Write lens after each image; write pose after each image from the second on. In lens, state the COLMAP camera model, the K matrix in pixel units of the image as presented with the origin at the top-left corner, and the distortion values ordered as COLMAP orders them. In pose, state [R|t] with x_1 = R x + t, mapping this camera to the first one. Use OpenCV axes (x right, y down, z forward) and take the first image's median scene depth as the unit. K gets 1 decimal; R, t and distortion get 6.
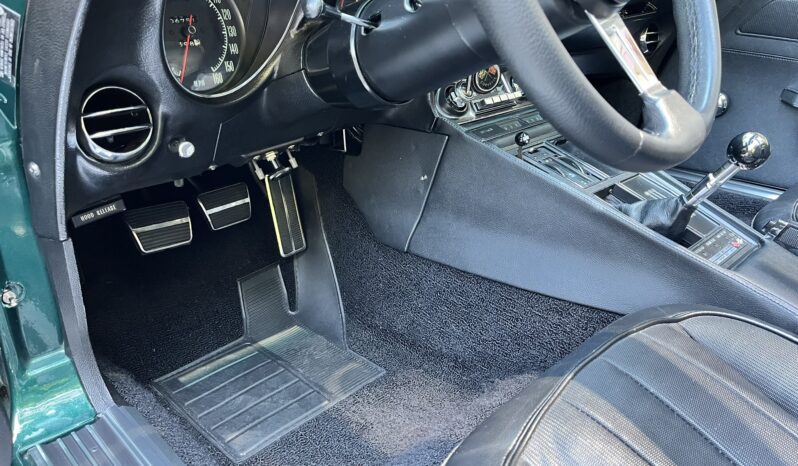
lens RADIAL K [[647.7, 0, 395.4], [0, 647.7, 229.2], [0, 0, 1]] dist [0.084623, -0.136034]
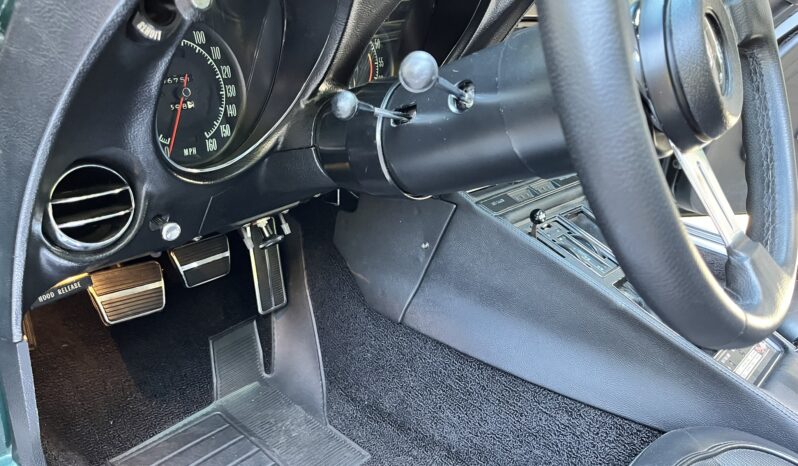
lens RADIAL K [[647.7, 0, 395.4], [0, 647.7, 229.2], [0, 0, 1]] dist [0.084623, -0.136034]
pose [[0.996110, 0.062055, 0.062570, -0.063992], [-0.062395, 0.998045, 0.003494, -0.116104], [-0.062230, -0.007384, 0.998034, 0.100033]]
